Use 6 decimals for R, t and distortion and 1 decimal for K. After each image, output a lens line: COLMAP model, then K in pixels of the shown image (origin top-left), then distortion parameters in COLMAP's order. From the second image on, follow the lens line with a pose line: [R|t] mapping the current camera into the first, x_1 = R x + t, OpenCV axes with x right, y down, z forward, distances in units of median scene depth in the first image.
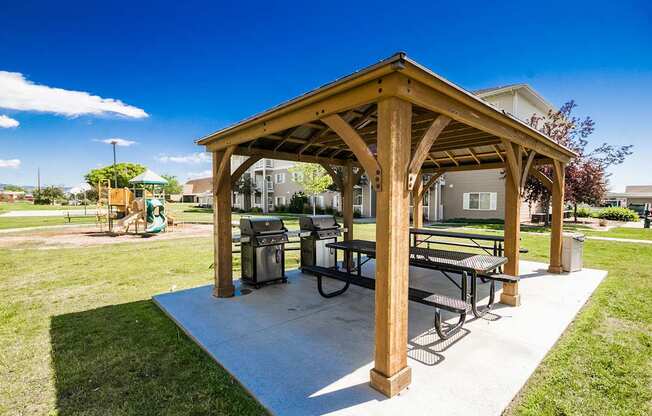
lens RADIAL K [[302.8, 0, 328.0], [0, 302.8, 213.5], [0, 0, 1]] dist [0.000632, -0.015621]
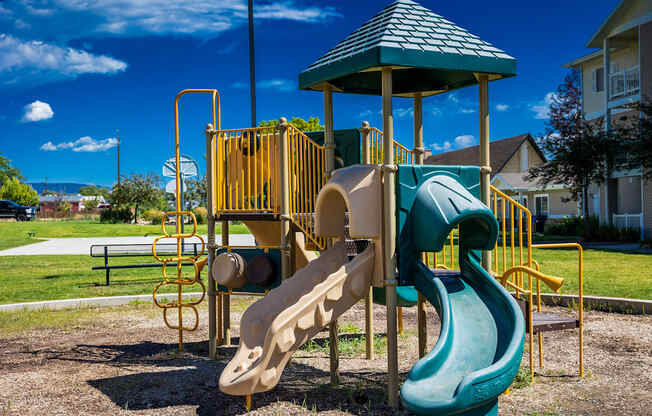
lens RADIAL K [[413.8, 0, 327.0], [0, 413.8, 209.0], [0, 0, 1]] dist [-0.029327, 0.001578]
pose [[0.877108, -0.030392, -0.479331, -0.519075], [-0.000086, 0.997986, -0.063434, -0.015556], [0.480293, 0.055679, 0.875339, 0.781562]]
